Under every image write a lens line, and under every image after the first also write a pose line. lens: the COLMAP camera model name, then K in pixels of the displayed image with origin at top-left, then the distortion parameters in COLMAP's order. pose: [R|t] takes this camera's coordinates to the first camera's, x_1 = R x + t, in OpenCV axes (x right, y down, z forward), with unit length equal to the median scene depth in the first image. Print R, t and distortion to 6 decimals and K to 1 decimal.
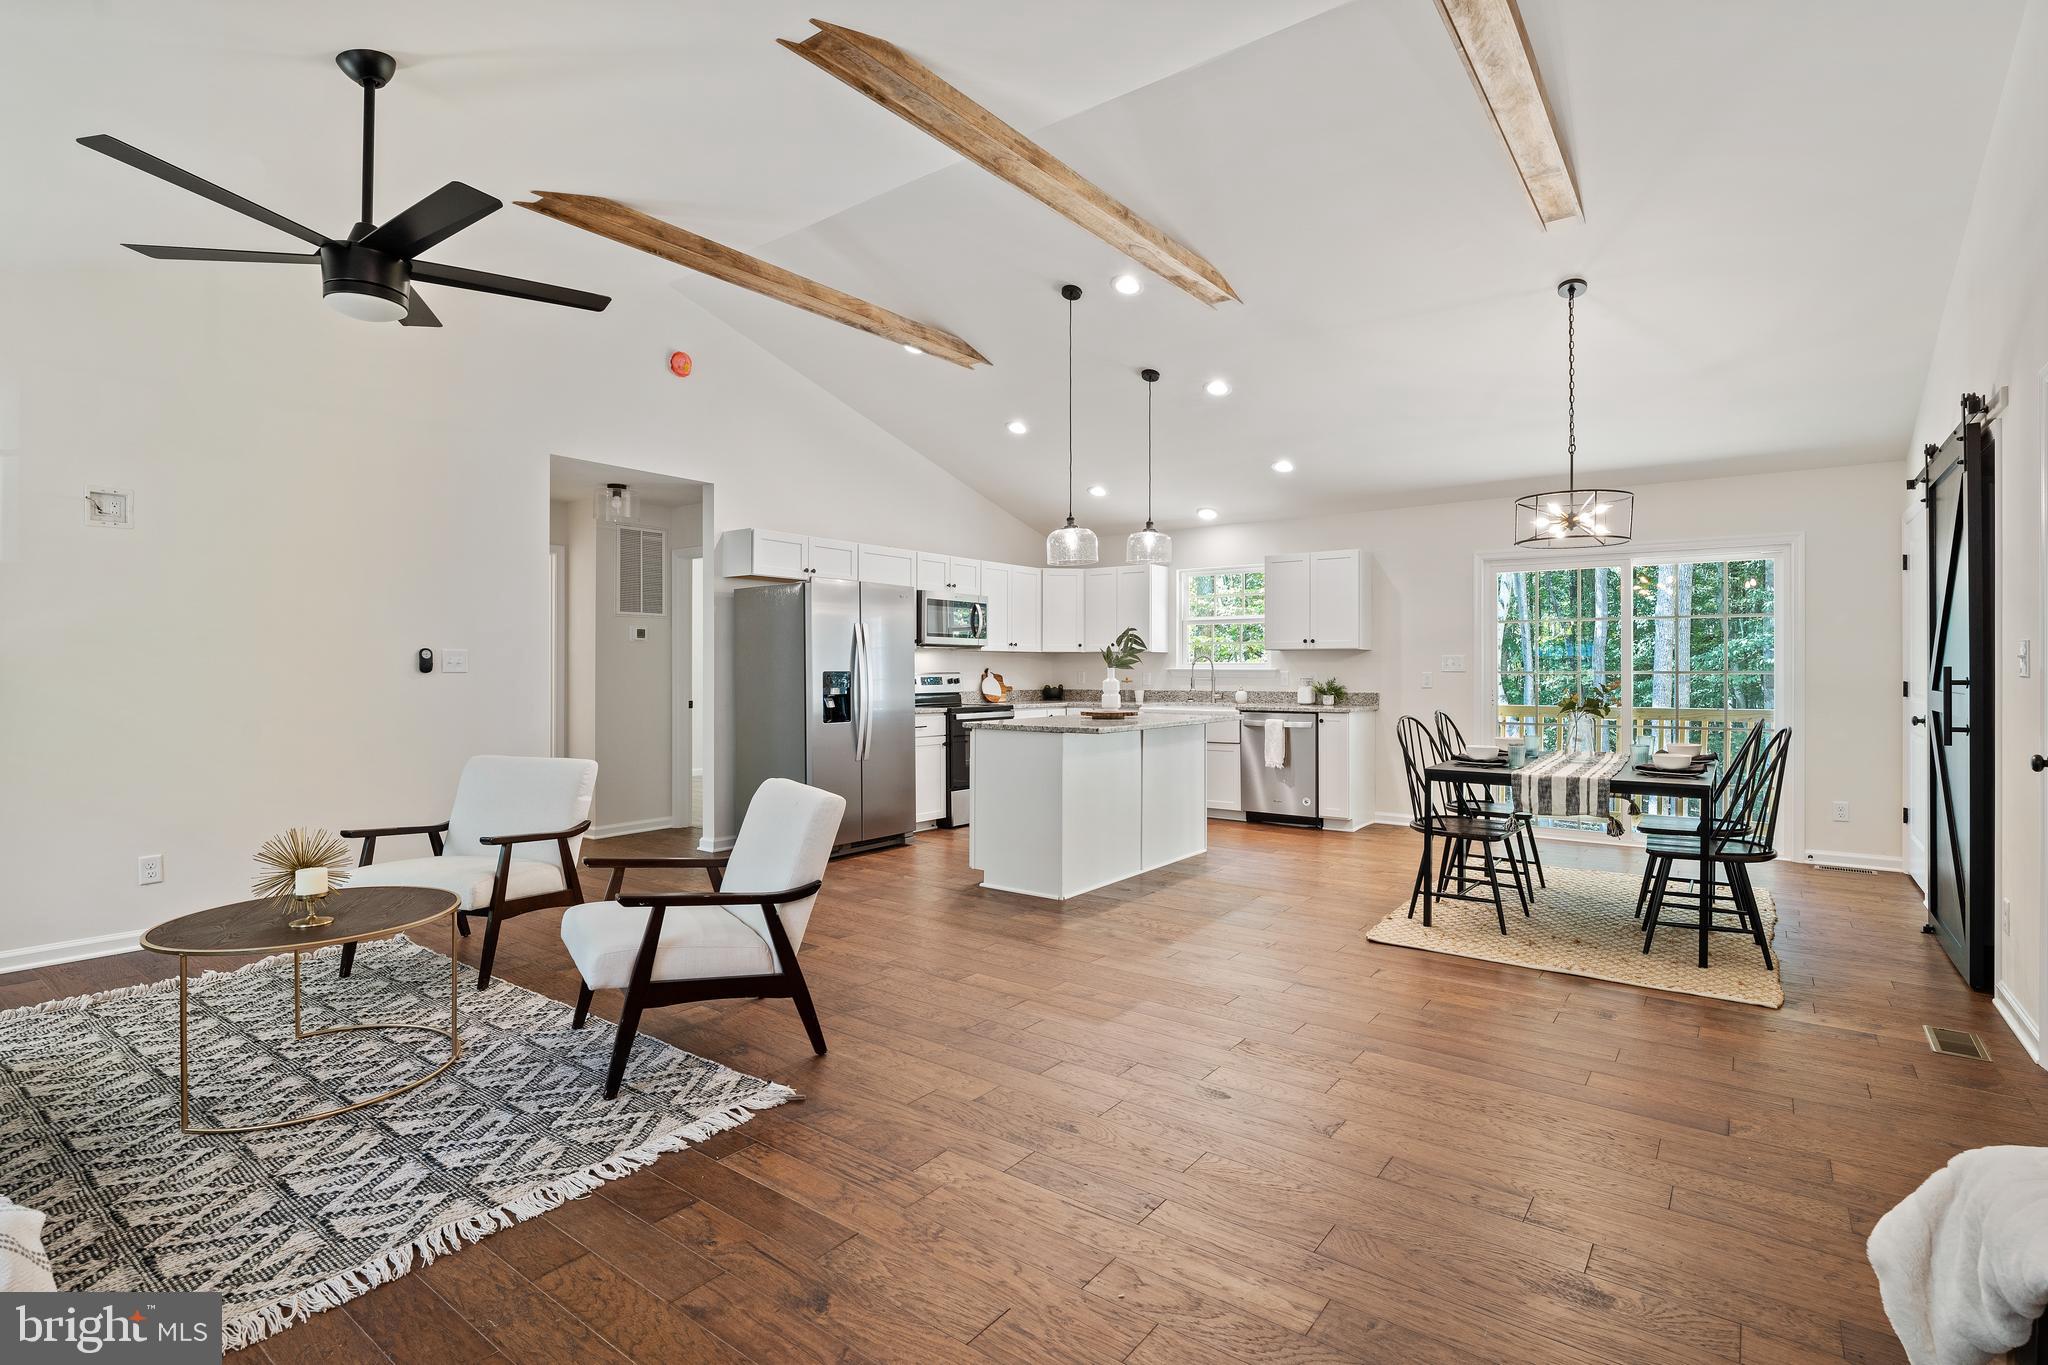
lens RADIAL K [[971.4, 0, 1020.5], [0, 971.4, 670.3], [0, 0, 1]] dist [0.000590, 0.000202]
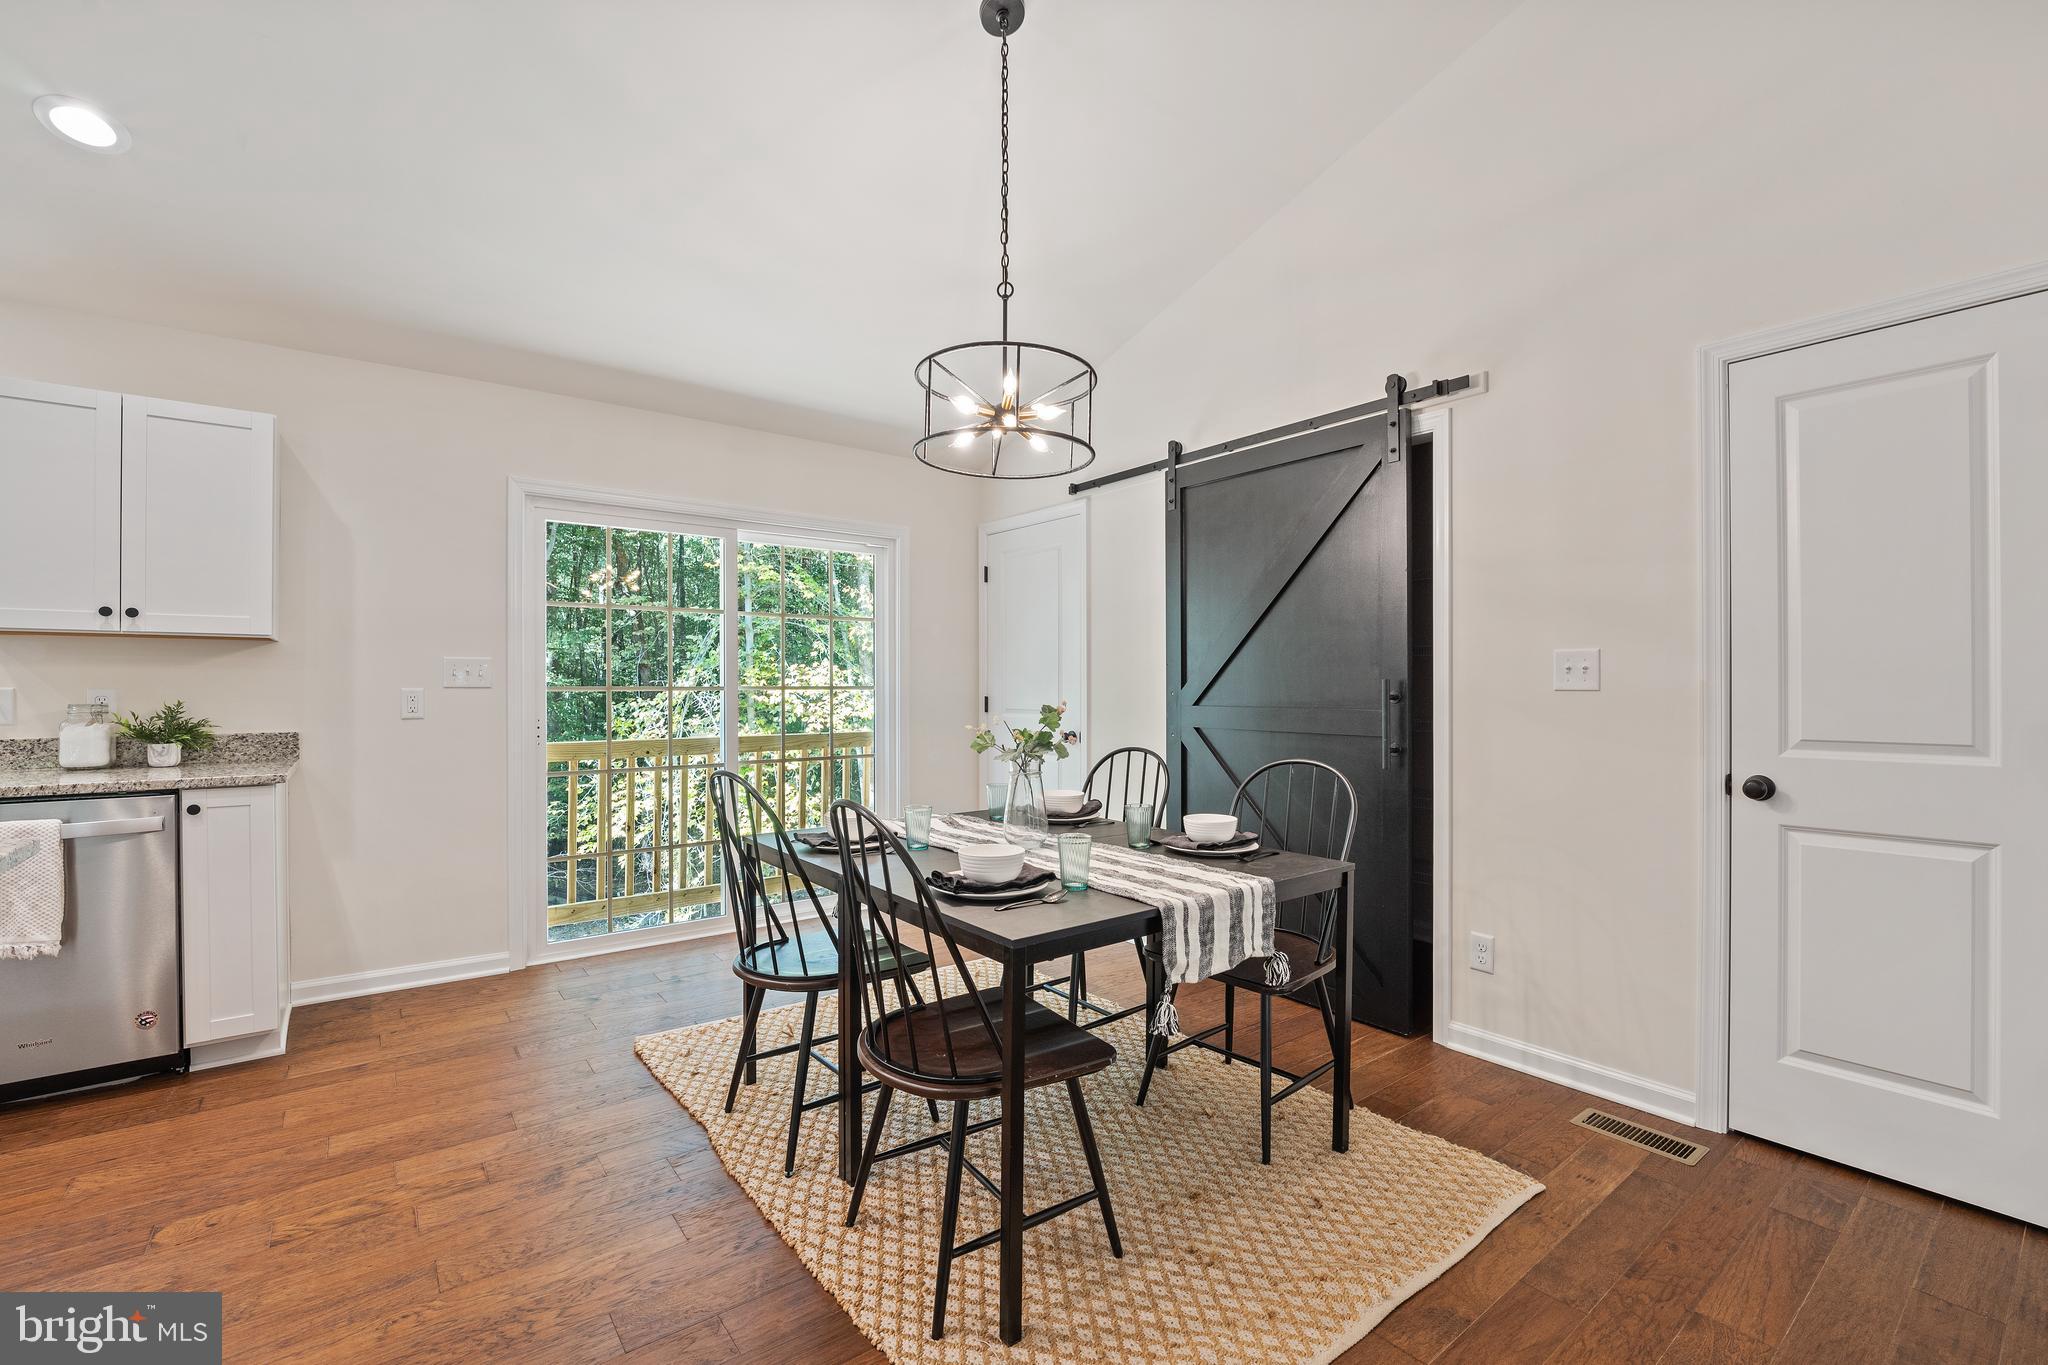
lens RADIAL K [[881.1, 0, 1024.1], [0, 881.1, 684.5], [0, 0, 1]] dist [-0.022039, -0.000015]
pose [[0.261248, 0.001782, 0.965270, 0.116682], [0.001983, 0.999995, -0.002382, 0.003444], [-0.965270, 0.002536, 0.261243, 1.239186]]
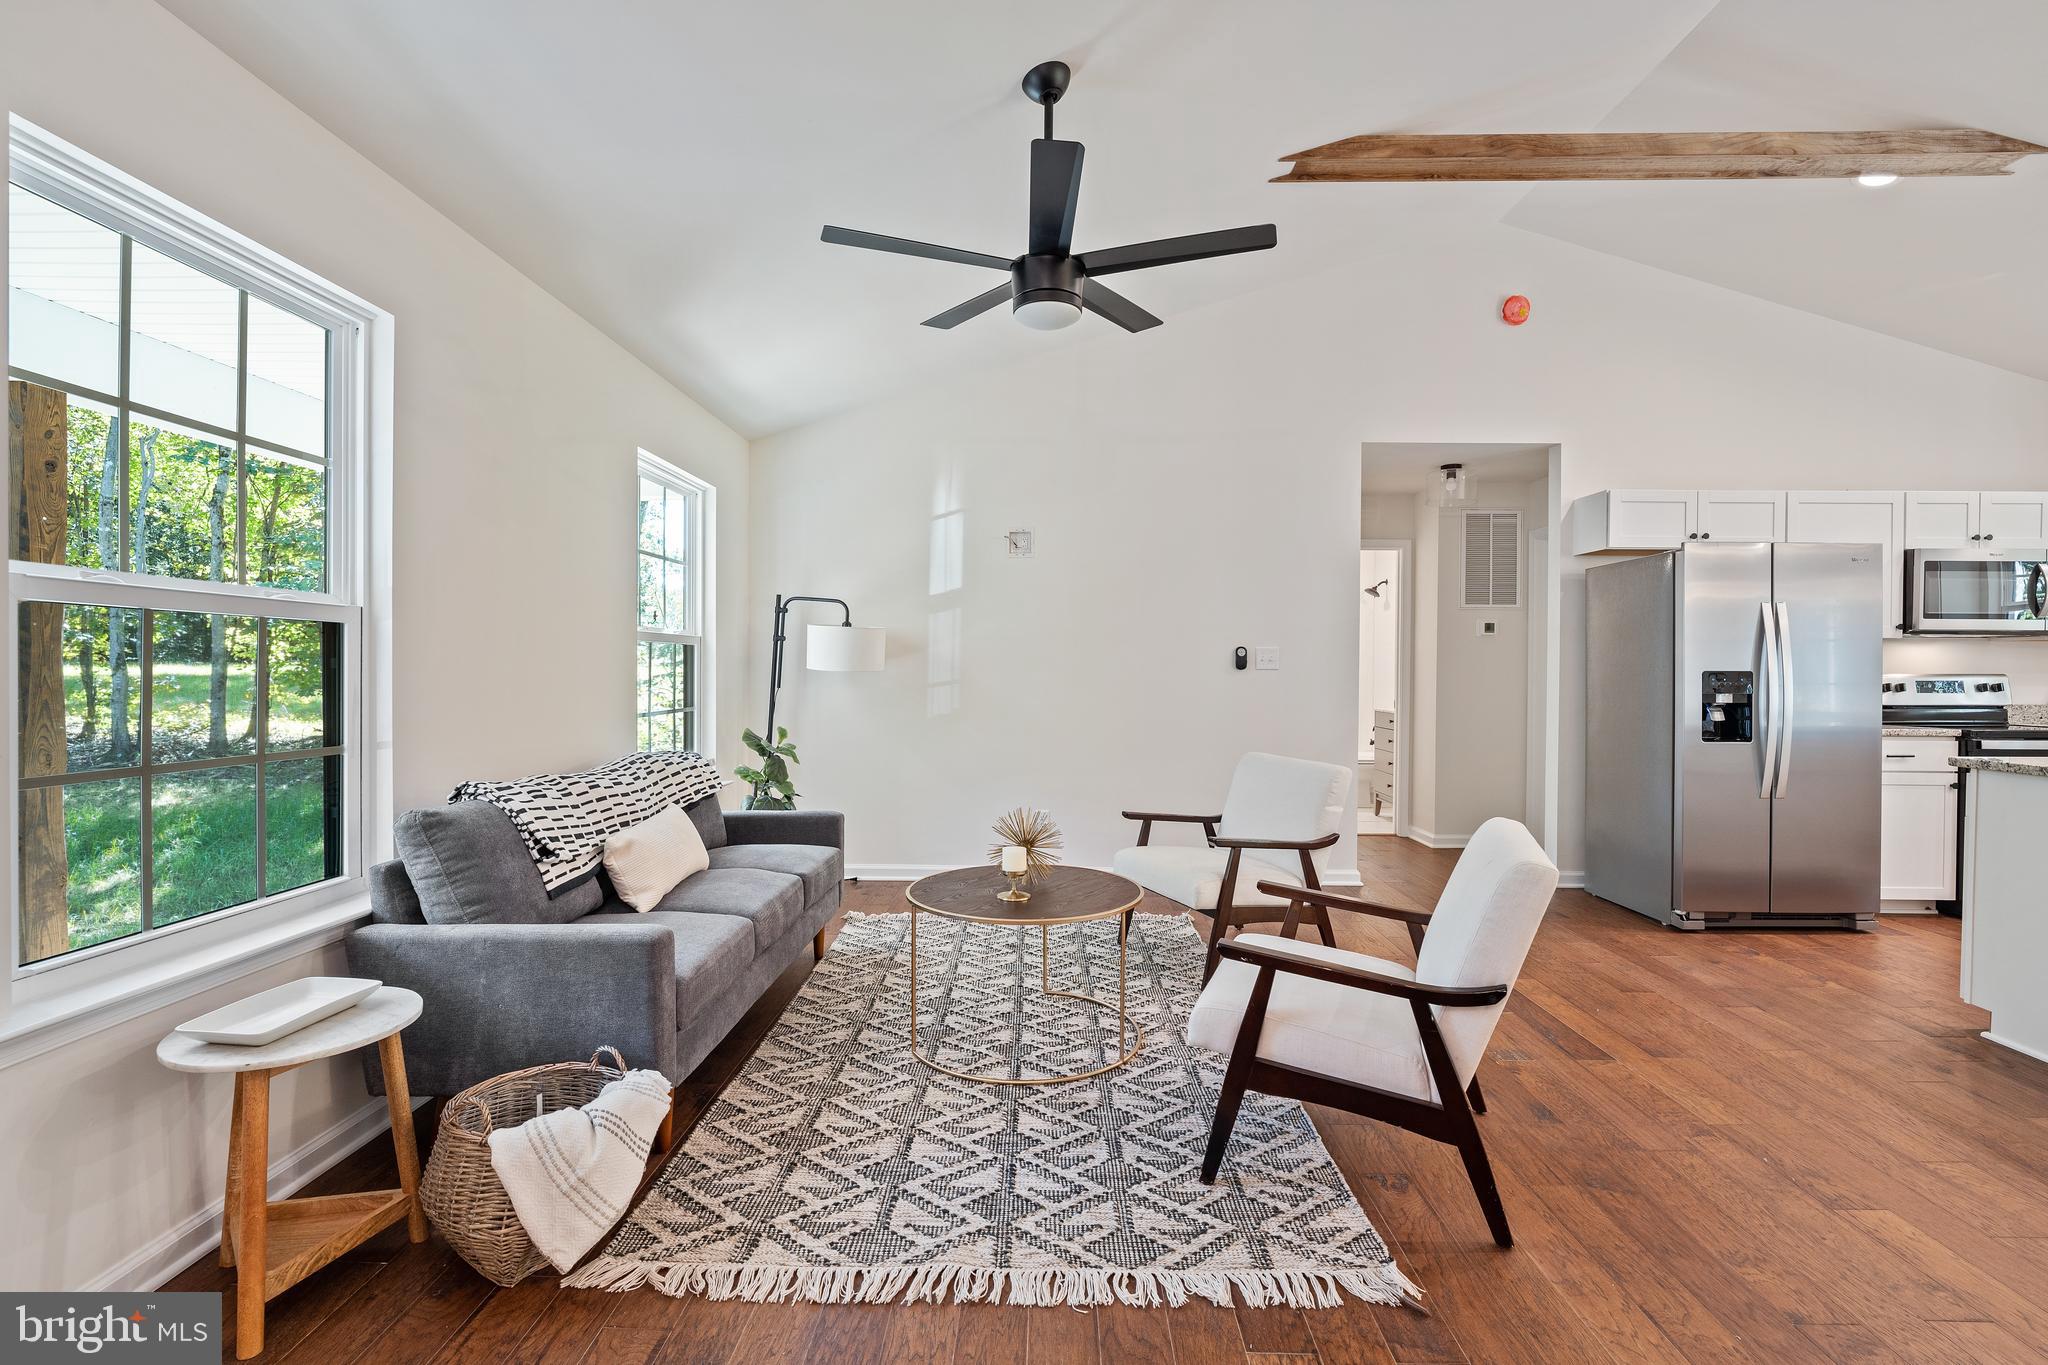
lens RADIAL K [[918.3, 0, 1027.7], [0, 918.3, 677.4], [0, 0, 1]] dist [-0.018691, 0.003593]
pose [[0.589991, 0.012377, -0.807315, 0.091775], [-0.004741, 0.999918, 0.011865, 0.000597], [0.807396, -0.003173, 0.590002, 0.344158]]
